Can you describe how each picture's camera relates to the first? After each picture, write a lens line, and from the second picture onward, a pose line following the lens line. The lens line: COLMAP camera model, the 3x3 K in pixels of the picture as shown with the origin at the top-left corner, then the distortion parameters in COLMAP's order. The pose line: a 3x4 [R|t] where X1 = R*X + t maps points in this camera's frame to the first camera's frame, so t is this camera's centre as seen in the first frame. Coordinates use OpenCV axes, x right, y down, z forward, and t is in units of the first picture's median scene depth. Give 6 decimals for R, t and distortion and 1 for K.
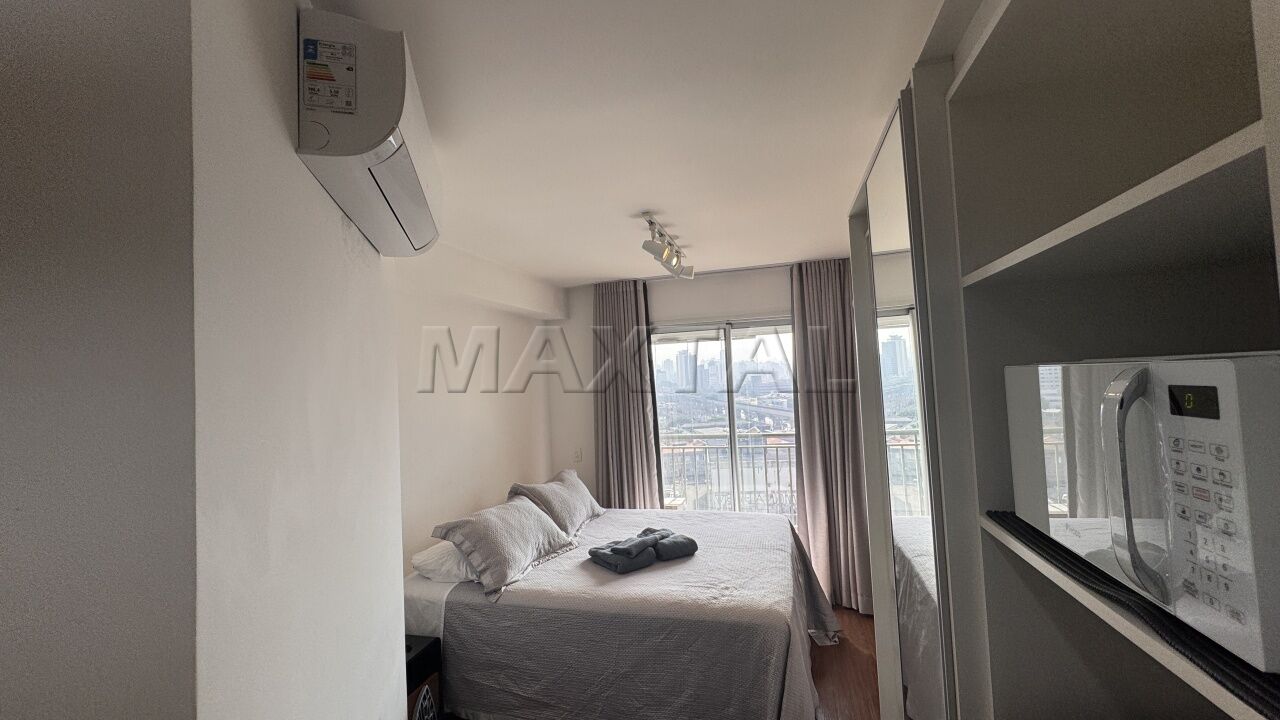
lens RADIAL K [[510.9, 0, 638.6], [0, 510.9, 359.7], [0, 0, 1]] dist [-0.003608, 0.000453]
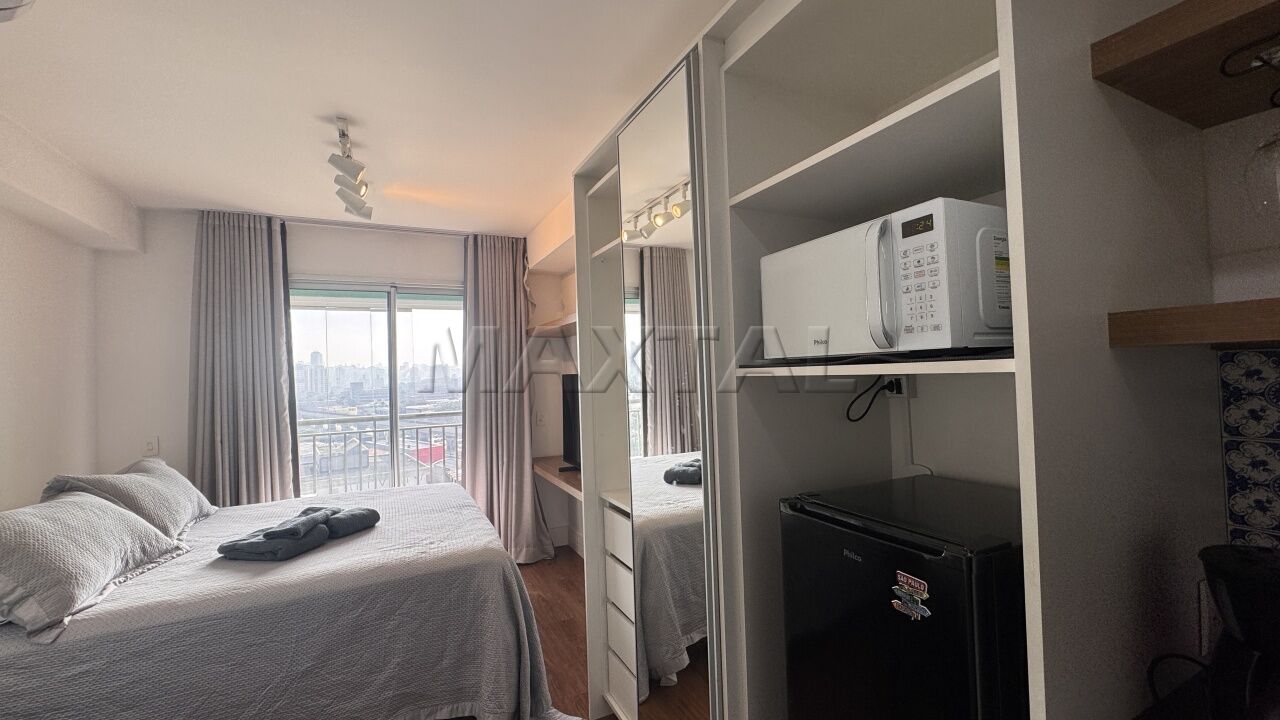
lens RADIAL K [[510.9, 0, 640.0], [0, 510.9, 359.6], [0, 0, 1]] dist [-0.003608, 0.000453]
pose [[0.742545, 0.040008, 0.668600, -0.153057], [-0.029354, 0.999199, -0.027191, 0.107258], [-0.669153, 0.000564, 0.743125, 0.044124]]
